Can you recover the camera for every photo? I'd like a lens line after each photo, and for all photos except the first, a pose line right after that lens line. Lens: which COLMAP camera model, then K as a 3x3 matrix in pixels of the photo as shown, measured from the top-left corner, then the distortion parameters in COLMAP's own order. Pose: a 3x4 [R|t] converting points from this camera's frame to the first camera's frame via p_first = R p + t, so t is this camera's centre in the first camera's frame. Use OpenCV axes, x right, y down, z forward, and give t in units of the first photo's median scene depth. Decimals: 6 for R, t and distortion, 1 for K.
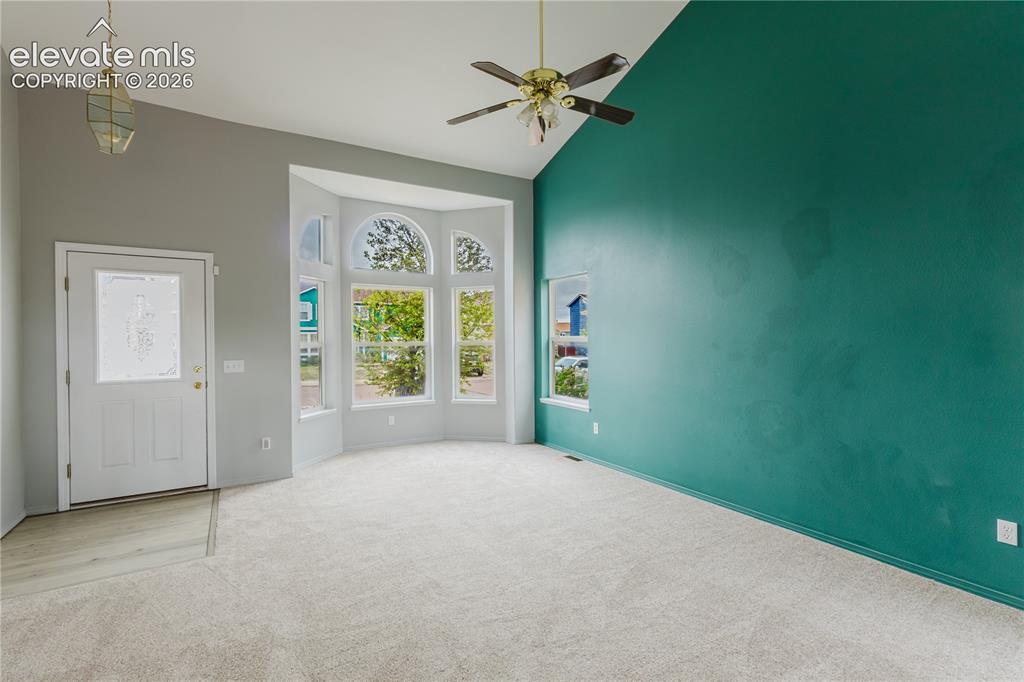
lens RADIAL K [[469.3, 0, 512.0], [0, 469.3, 341.0], [0, 0, 1]] dist [0.001919, 0.001547]
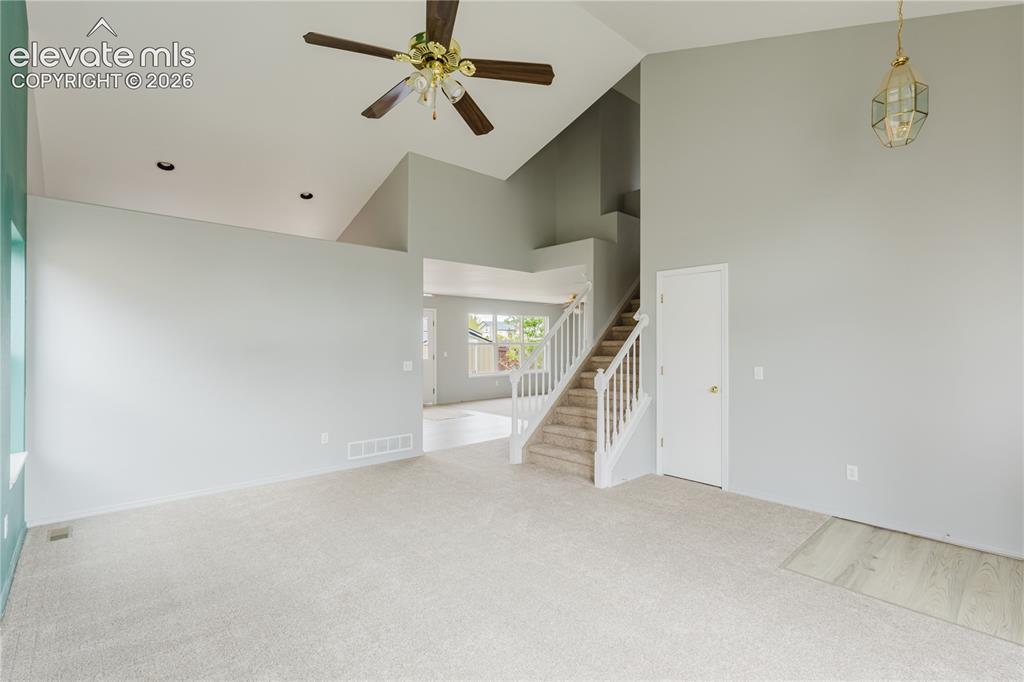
lens RADIAL K [[469.3, 0, 512.0], [0, 469.3, 341.0], [0, 0, 1]] dist [0.001919, 0.001547]
pose [[-0.979552, 0.010246, -0.200931, 0.068637], [0.008625, 0.999923, 0.008942, -0.019263], [0.201007, 0.007026, -0.979565, 1.279024]]
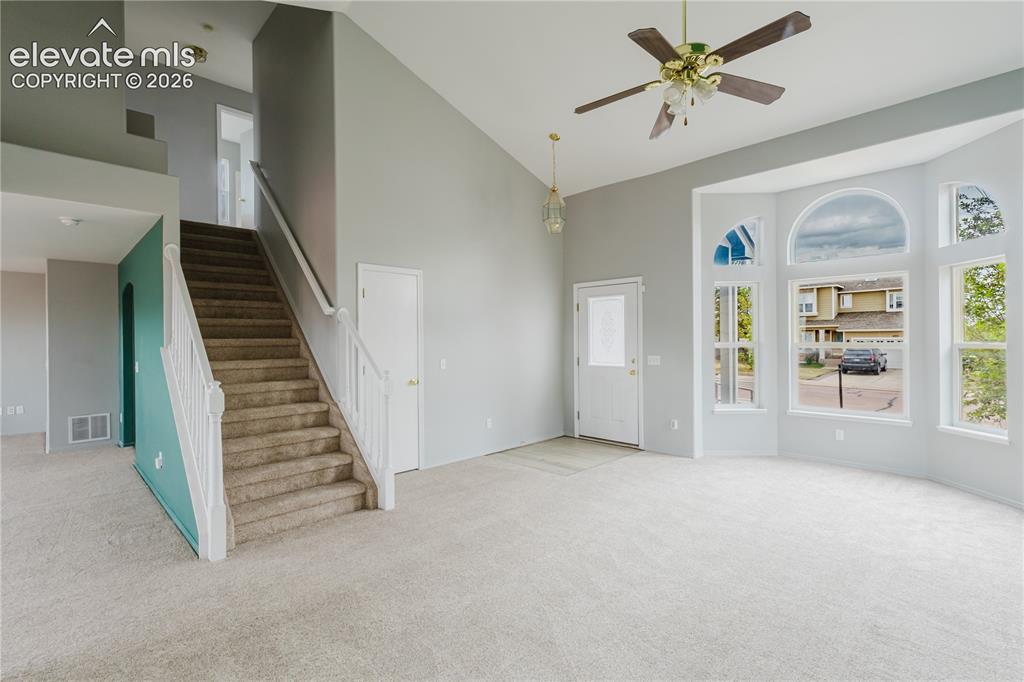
lens RADIAL K [[469.3, 0, 512.0], [0, 469.3, 341.0], [0, 0, 1]] dist [0.001919, 0.001547]
pose [[0.239618, 0.008469, -0.970830, 0.594590], [-0.001495, 0.999964, 0.008354, -0.009983], [0.970866, -0.000550, 0.239622, 0.309608]]
